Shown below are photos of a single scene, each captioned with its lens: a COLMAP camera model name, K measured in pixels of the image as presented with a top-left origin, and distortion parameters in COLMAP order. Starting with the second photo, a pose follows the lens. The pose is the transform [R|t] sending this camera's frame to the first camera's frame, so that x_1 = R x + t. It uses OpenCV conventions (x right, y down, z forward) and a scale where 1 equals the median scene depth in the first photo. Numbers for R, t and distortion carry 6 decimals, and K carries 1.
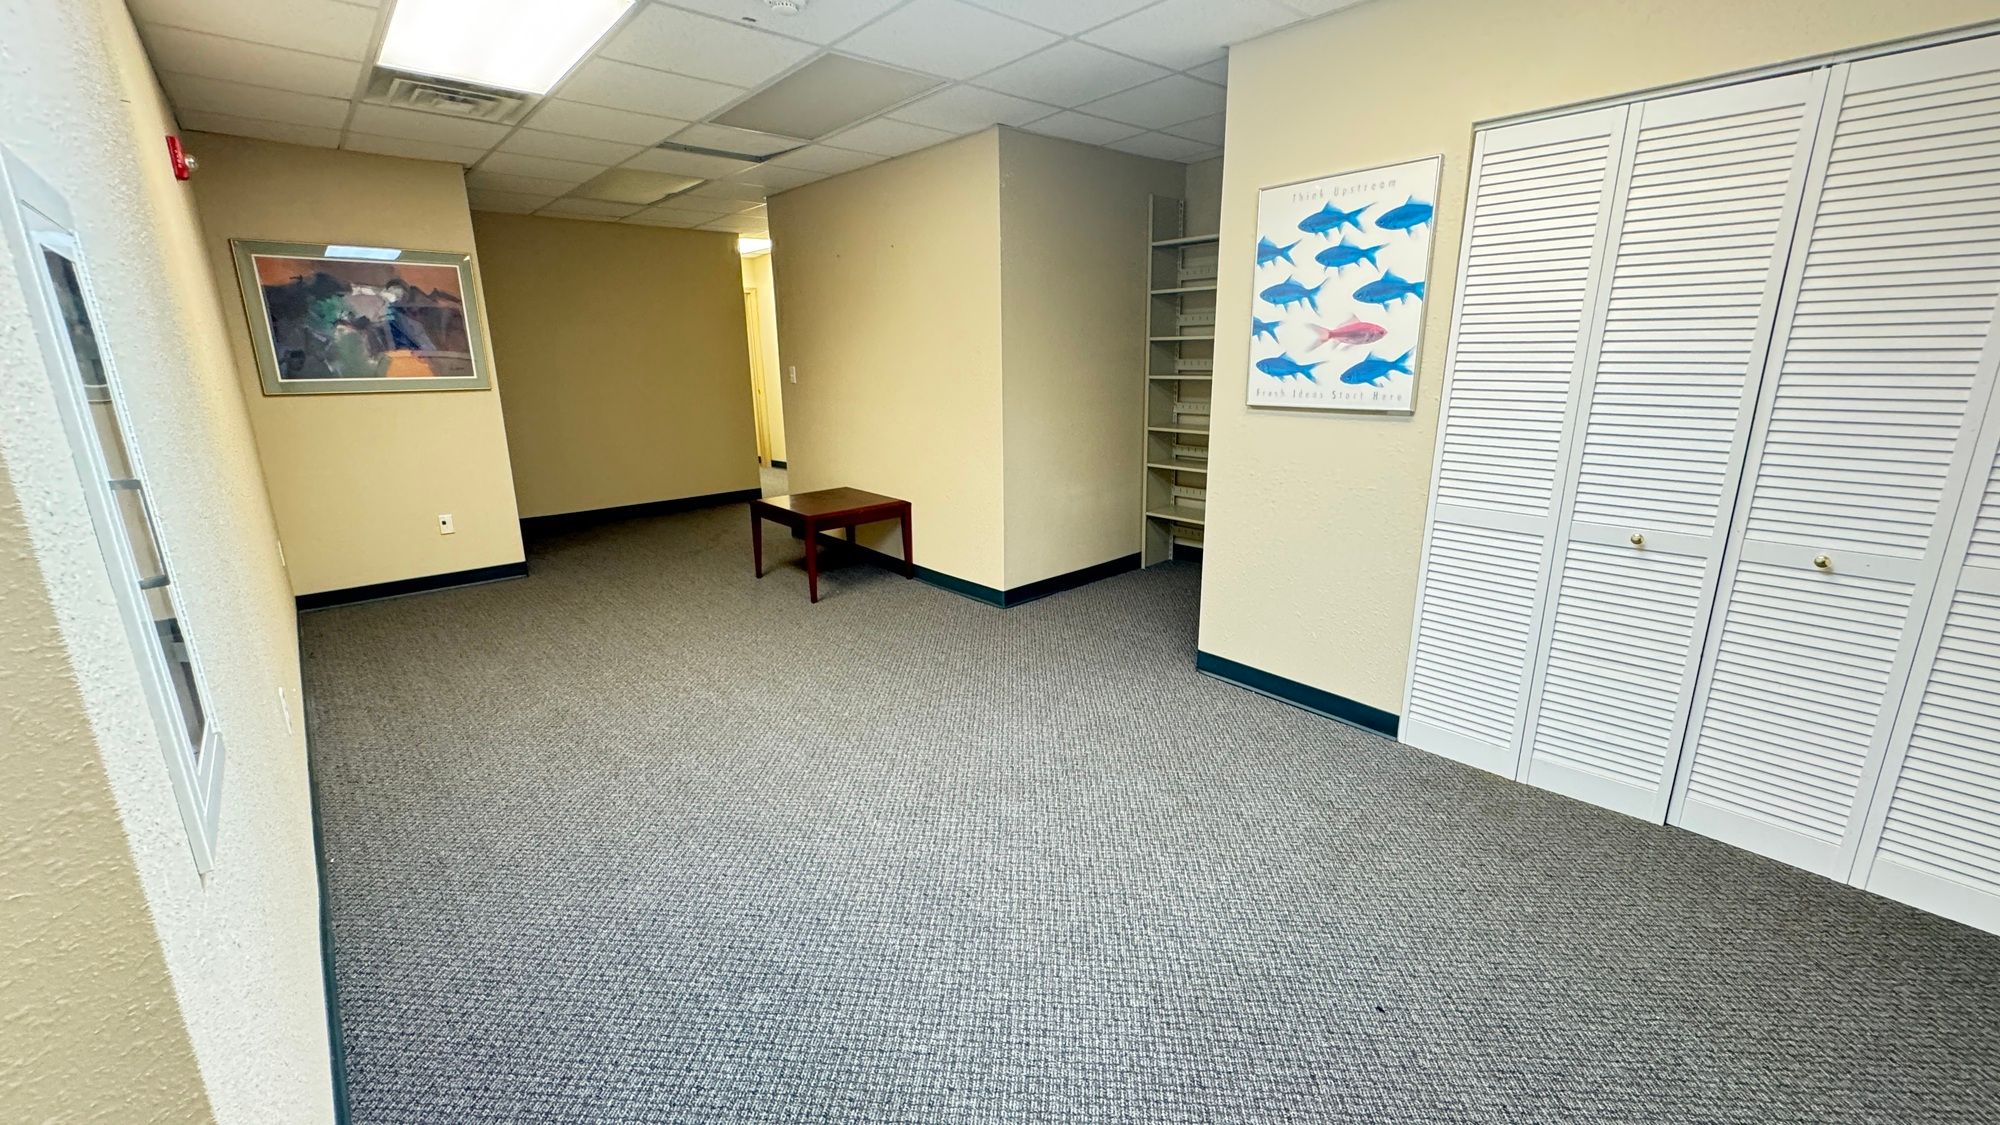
lens RADIAL K [[799.0, 0, 1000.0], [0, 799.0, 562.5], [0, 0, 1]] dist [0.000465, -0.000044]
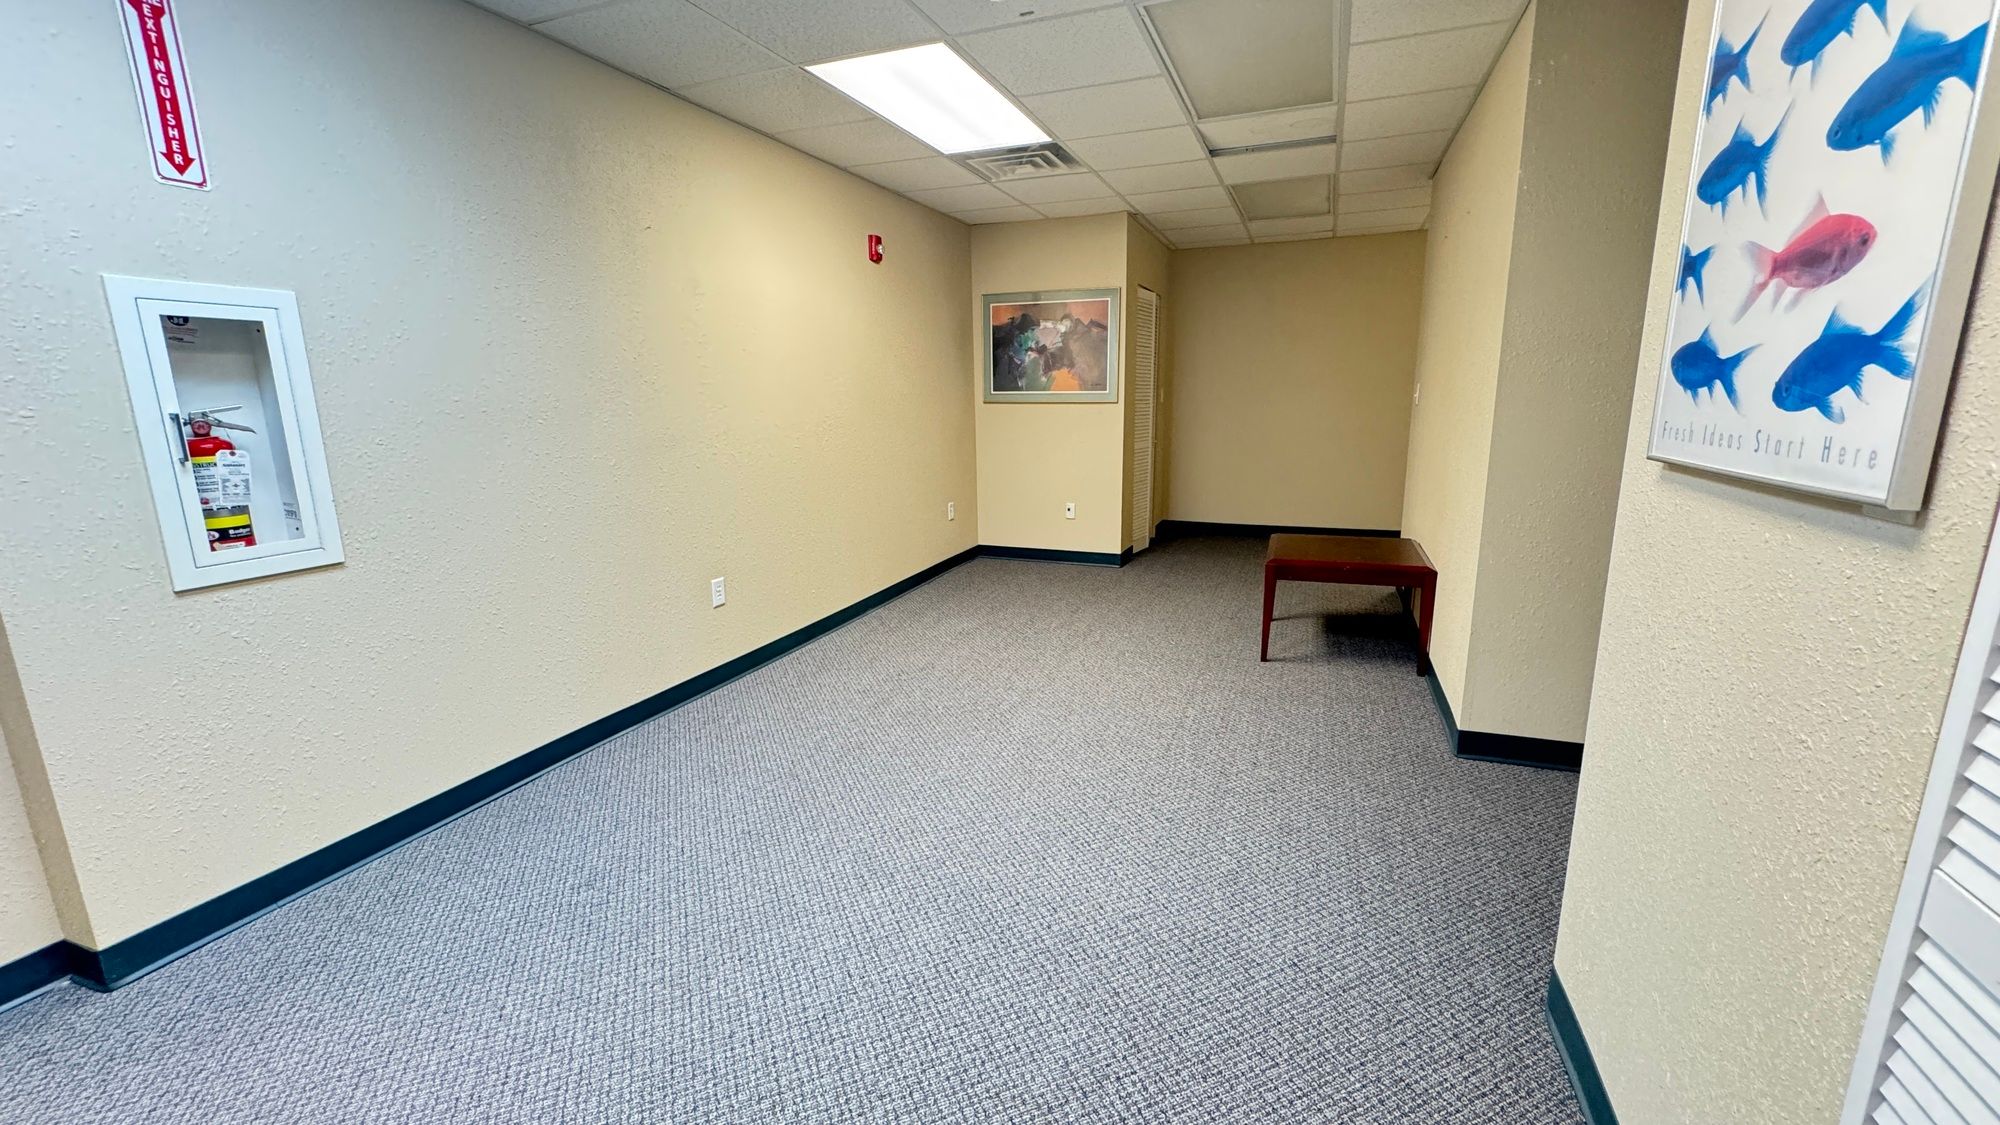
lens RADIAL K [[799.0, 0, 1000.0], [0, 799.0, 562.5], [0, 0, 1]] dist [0.000465, -0.000044]
pose [[0.451394, 0.193503, -0.871092, 0.379396], [-0.219299, 0.970321, 0.101906, -0.080814], [0.864958, 0.145030, 0.480432, 0.368122]]
